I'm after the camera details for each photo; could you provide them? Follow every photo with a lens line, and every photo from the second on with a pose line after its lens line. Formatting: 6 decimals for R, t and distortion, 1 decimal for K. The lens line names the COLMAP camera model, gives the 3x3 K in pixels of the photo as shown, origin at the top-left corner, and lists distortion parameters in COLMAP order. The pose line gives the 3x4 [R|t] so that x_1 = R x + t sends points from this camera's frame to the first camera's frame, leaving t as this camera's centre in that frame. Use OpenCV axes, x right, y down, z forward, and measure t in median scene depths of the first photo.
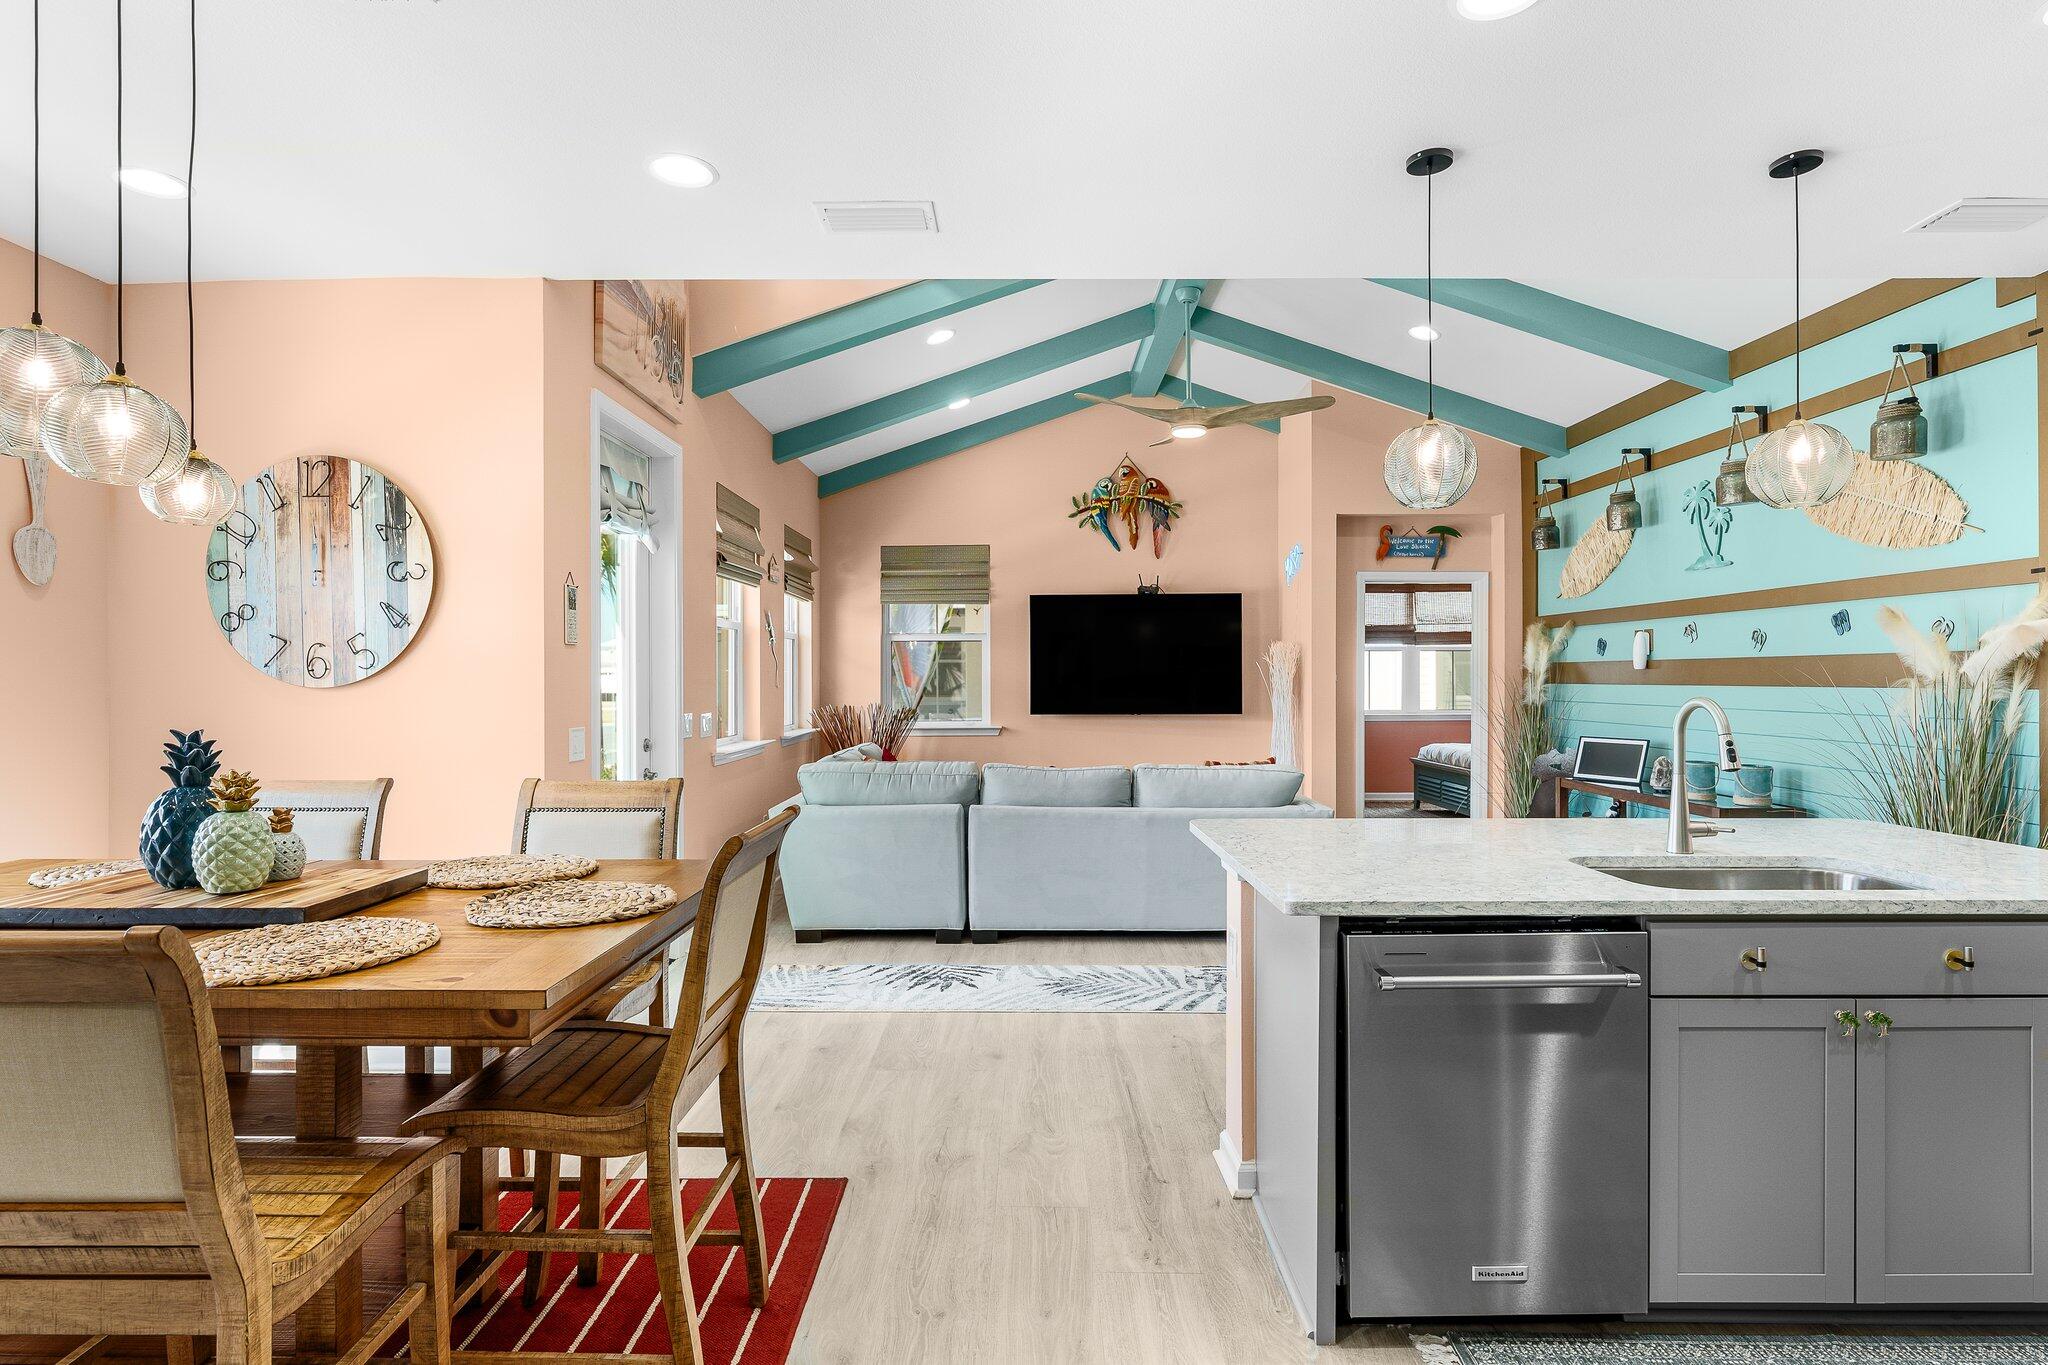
lens RADIAL K [[1042.8, 0, 992.7], [0, 1042.8, 669.4], [0, 0, 1]] dist [0.003823, 0.003747]
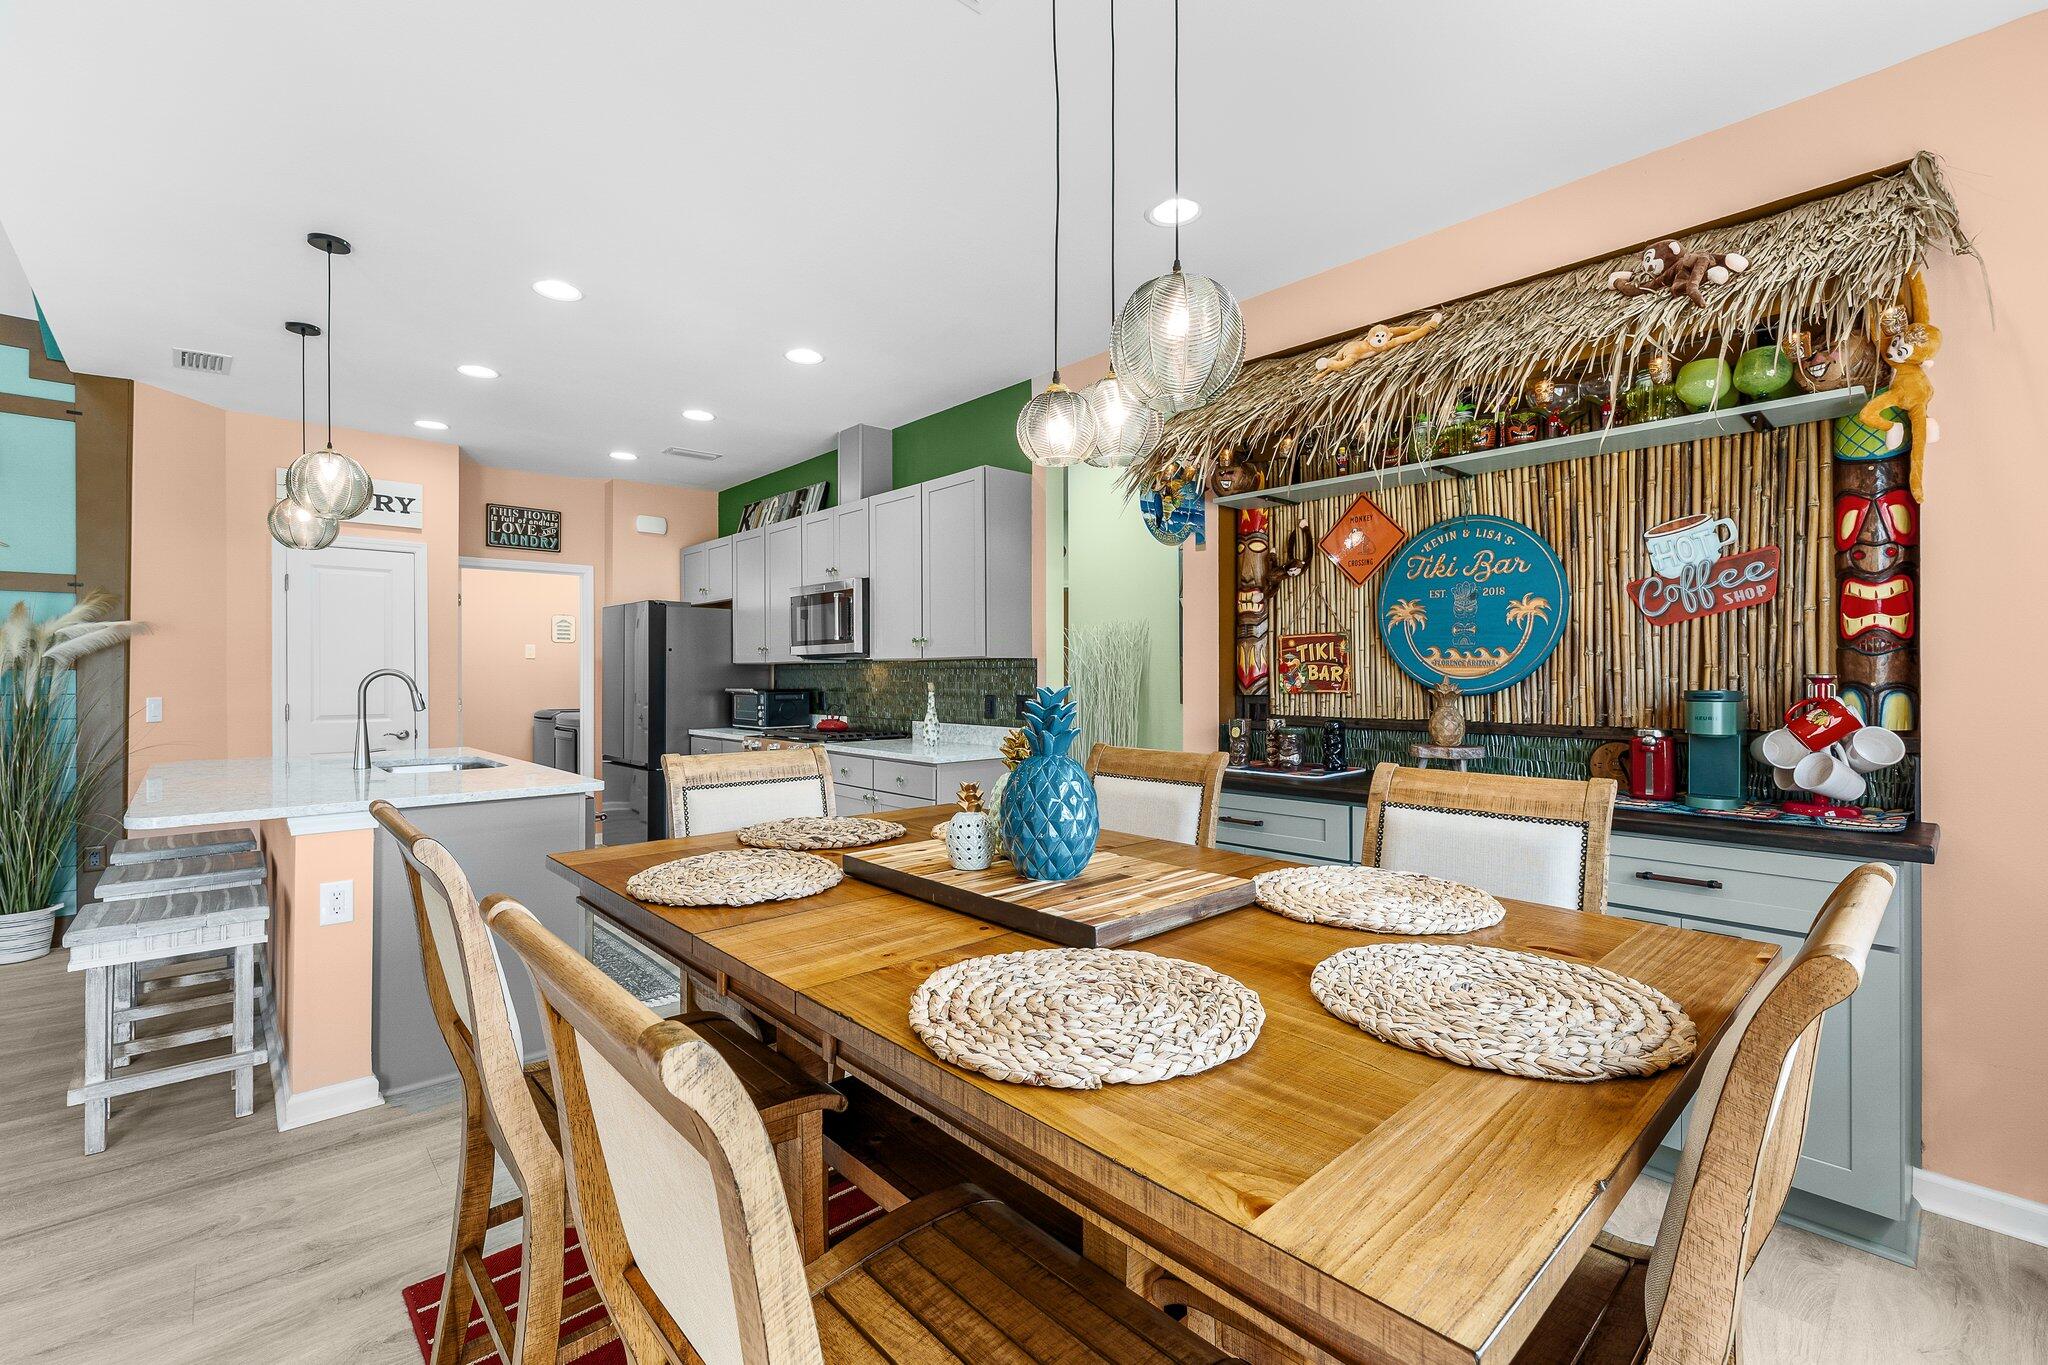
lens RADIAL K [[907.5, 0, 1002.8], [0, 907.5, 675.6], [0, 0, 1]] dist [0.019414, -0.000689]
pose [[-0.673551, 0.003911, 0.739130, -0.491984], [-0.001732, 0.999975, -0.006870, 0.022145], [-0.739139, -0.005908, -0.673527, 0.614247]]
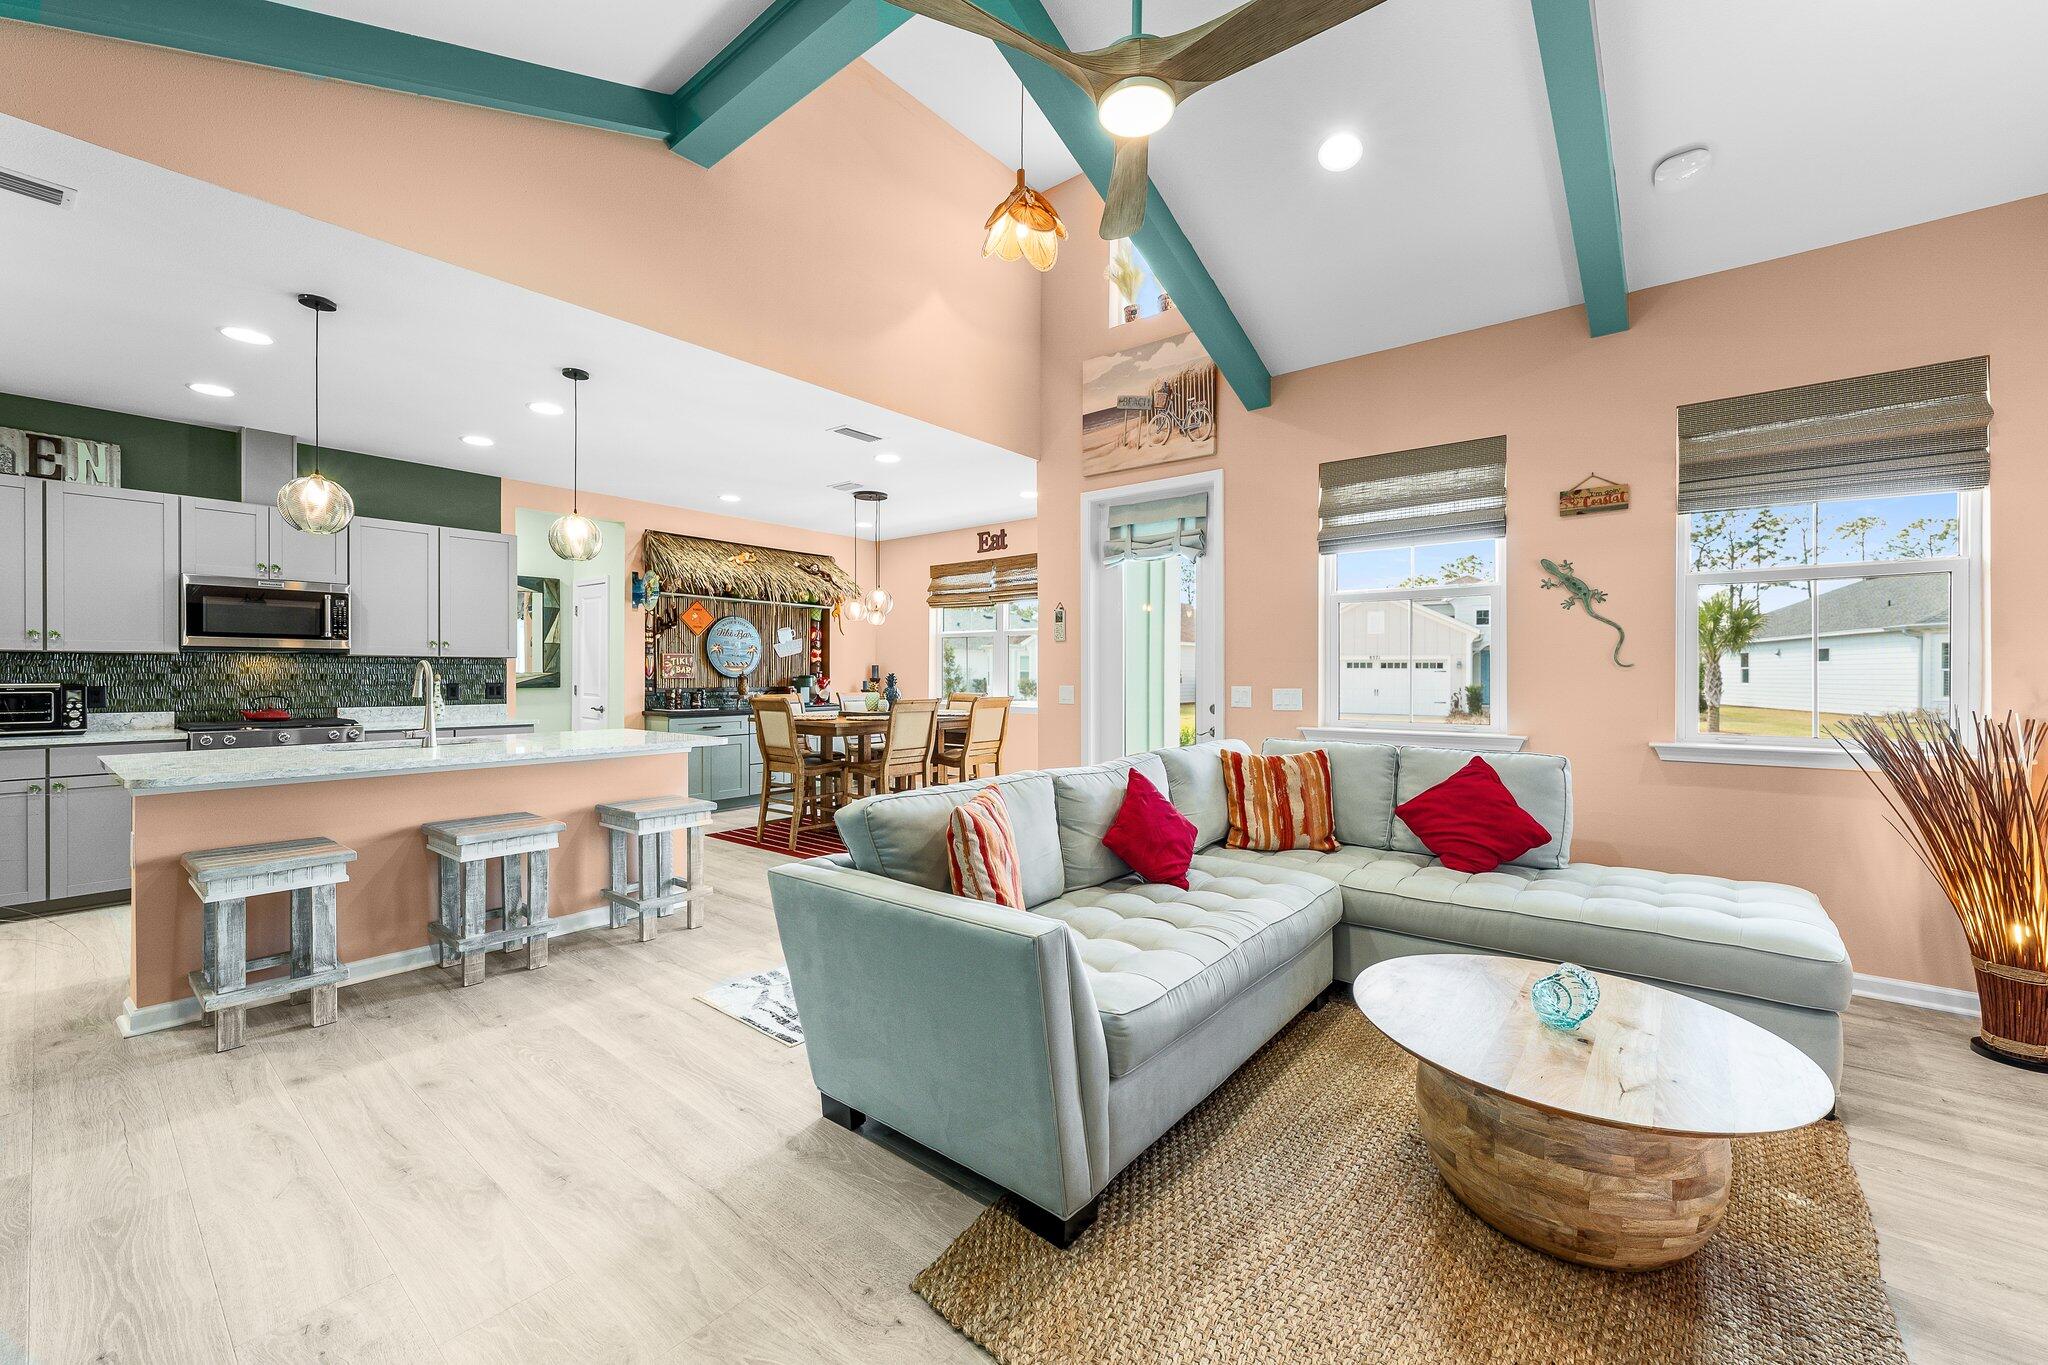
lens RADIAL K [[806.6, 0, 1034.5], [0, 806.6, 678.4], [0, 0, 1]] dist [0.000002, -0.000294]
pose [[-0.598713, 0.005731, -0.800943, 0.567162], [0.004893, 0.999982, 0.003498, 0.028275], [0.800948, -0.001824, -0.598731, 1.323572]]
